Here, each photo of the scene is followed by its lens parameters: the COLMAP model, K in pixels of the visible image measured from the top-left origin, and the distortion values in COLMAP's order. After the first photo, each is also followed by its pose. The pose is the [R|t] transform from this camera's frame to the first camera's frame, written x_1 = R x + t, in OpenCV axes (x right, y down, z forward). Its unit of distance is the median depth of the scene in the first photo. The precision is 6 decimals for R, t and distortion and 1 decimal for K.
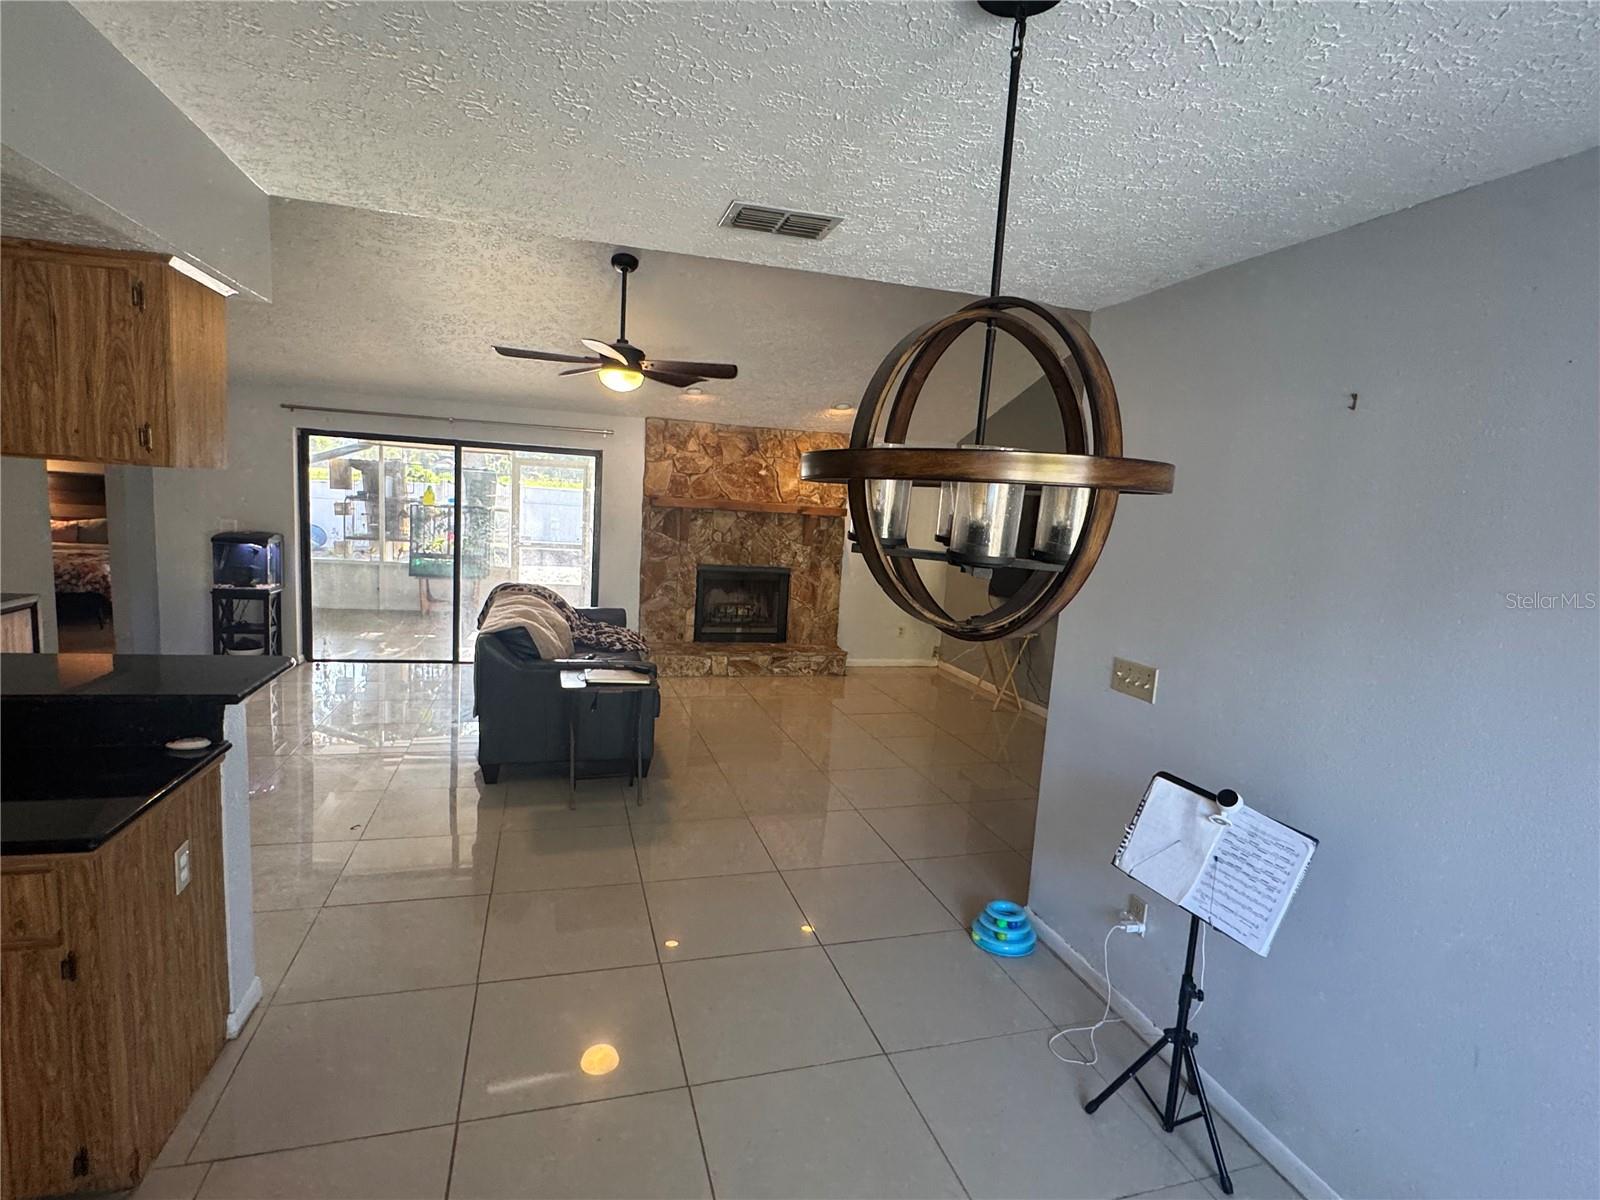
lens RADIAL K [[799.3, 0, 798.8], [0, 799.3, 606.0], [0, 0, 1]] dist [-0.003819, 0.001375]
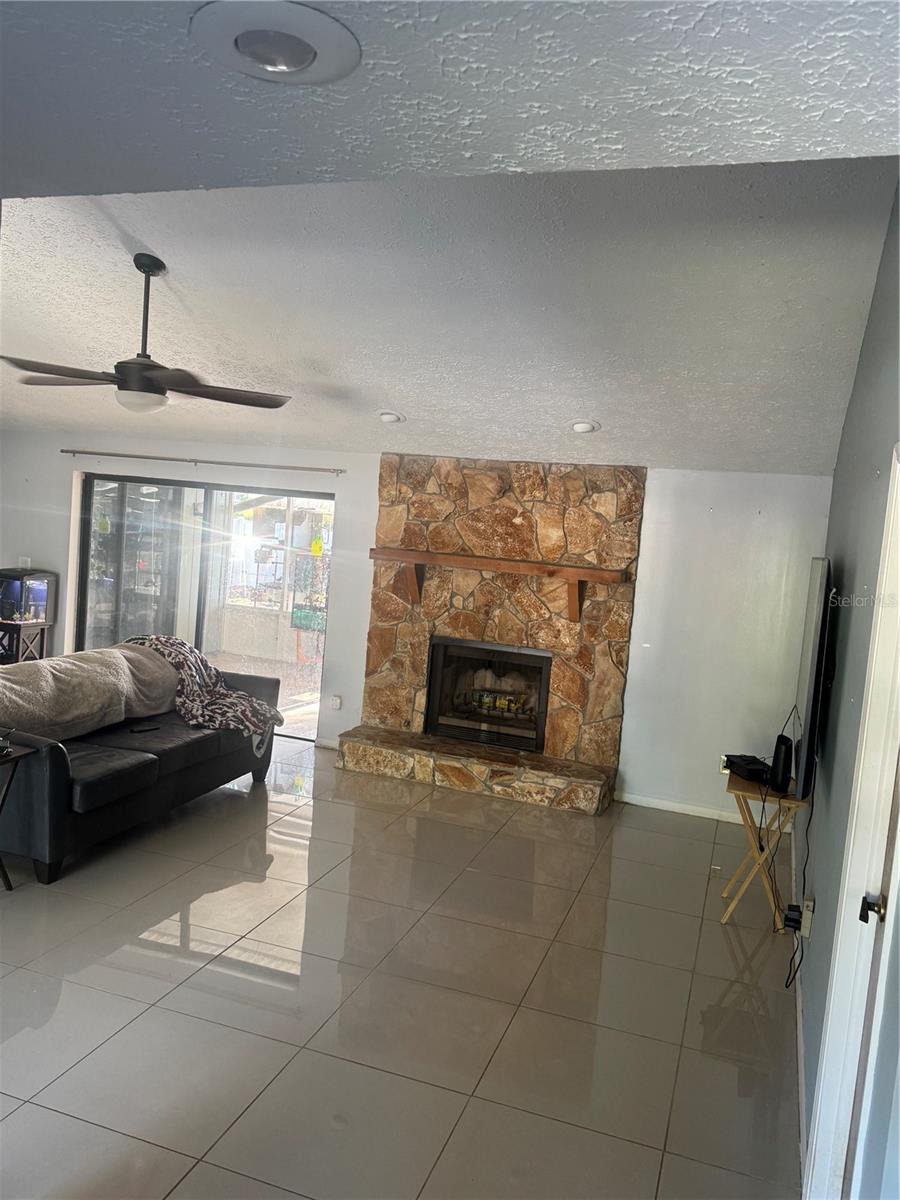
lens RADIAL K [[898.5, 0, 459.0], [0, 898.5, 594.3], [0, 0, 1]] dist [0.037608, -0.007480]
pose [[0.814394, 0.053171, -0.577872, 0.421044], [-0.110719, 0.991738, -0.064785, -0.039224], [0.569653, 0.116742, 0.813552, 0.301902]]
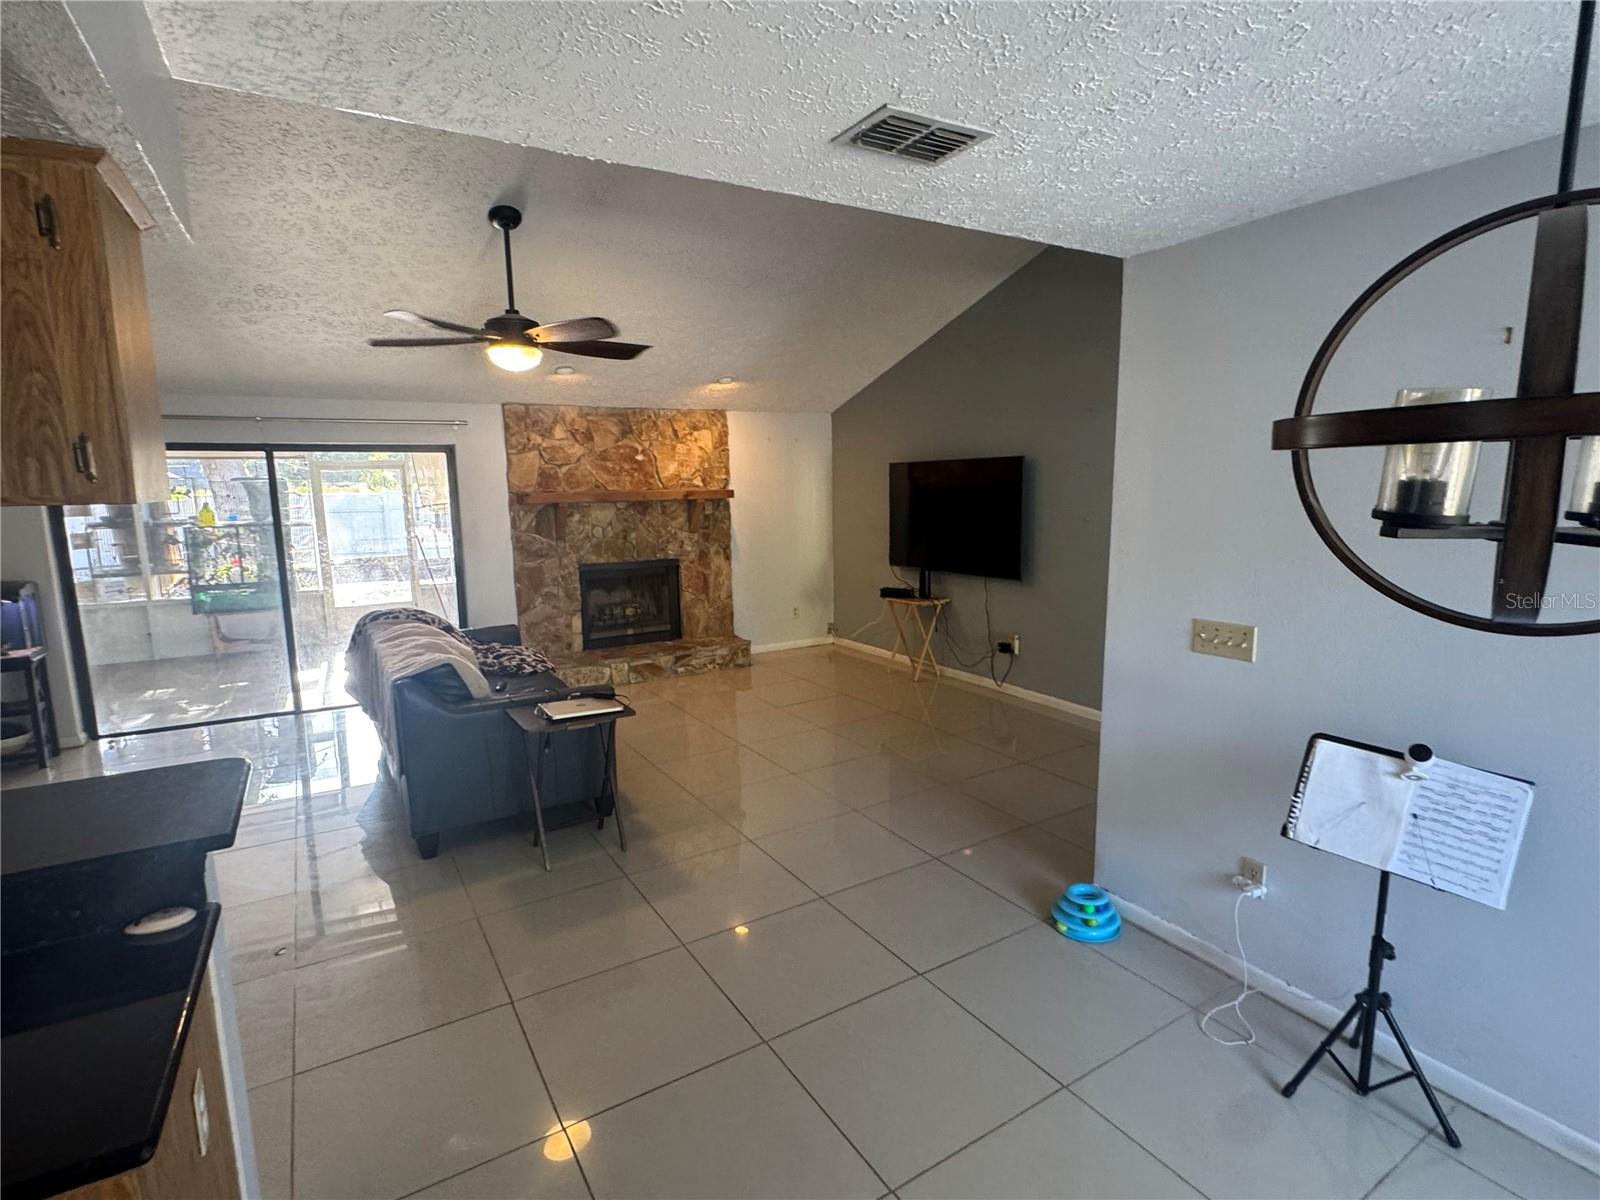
lens RADIAL K [[799.3, 0, 797.7], [0, 799.3, 608.2], [0, 0, 1]] dist [-0.003819, 0.001375]
pose [[0.963726, -0.115810, 0.240457, -0.115595], [0.108534, 0.993148, 0.043333, -0.016601], [-0.243828, -0.015664, 0.969692, 0.070818]]
